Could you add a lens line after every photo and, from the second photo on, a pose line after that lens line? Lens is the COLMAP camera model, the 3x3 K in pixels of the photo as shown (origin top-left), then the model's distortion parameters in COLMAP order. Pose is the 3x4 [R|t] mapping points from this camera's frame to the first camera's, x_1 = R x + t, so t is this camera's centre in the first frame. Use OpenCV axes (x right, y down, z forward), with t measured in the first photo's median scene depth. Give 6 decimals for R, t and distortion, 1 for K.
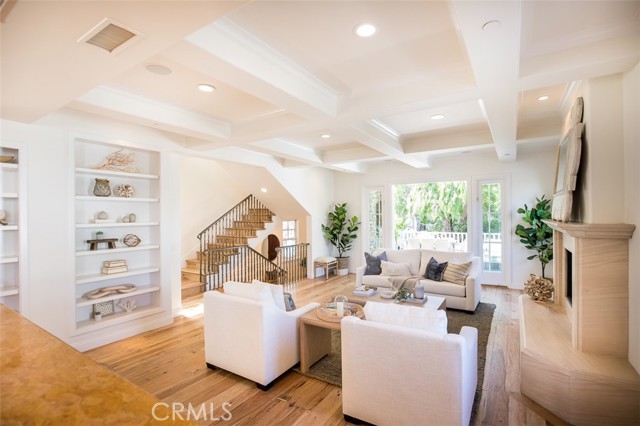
lens RADIAL K [[303.1, 0, 320.2], [0, 303.1, 213.7], [0, 0, 1]] dist [-0.026734, 0.001039]
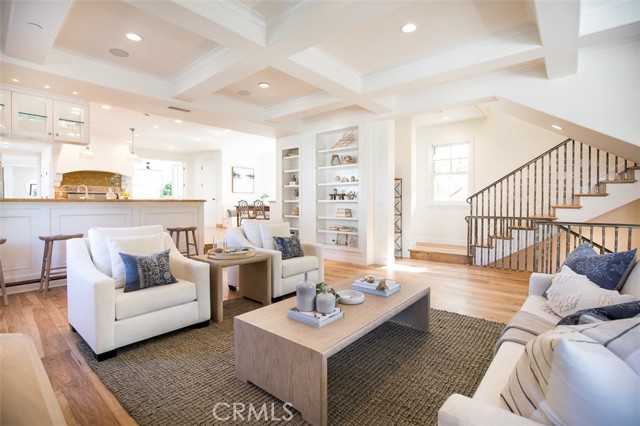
lens RADIAL K [[303.5, 0, 319.4], [0, 303.5, 210.8], [0, 0, 1]] dist [-0.014767, -0.000030]
pose [[-0.117310, 0.041668, -0.992221, 0.792722], [0.003809, 0.999131, 0.041508, 0.103724], [0.993088, 0.001089, -0.117366, 1.038860]]
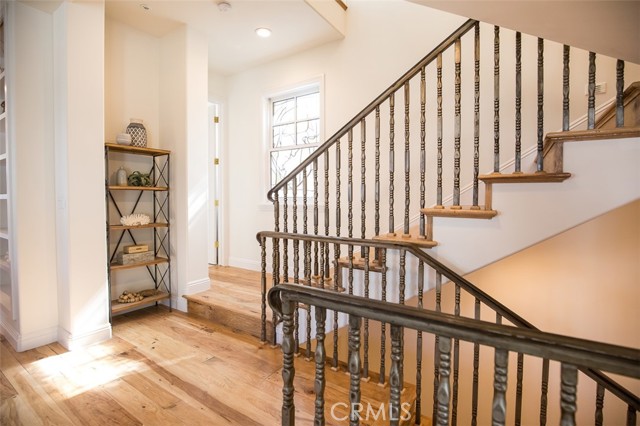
lens RADIAL K [[303.5, 0, 320.9], [0, 303.5, 210.9], [0, 0, 1]] dist [-0.014767, -0.000030]
pose [[-0.007021, 0.024826, -0.999667, -0.024046], [-0.013902, 0.999593, 0.024922, 0.130061], [0.999879, 0.014072, -0.006673, 1.640252]]
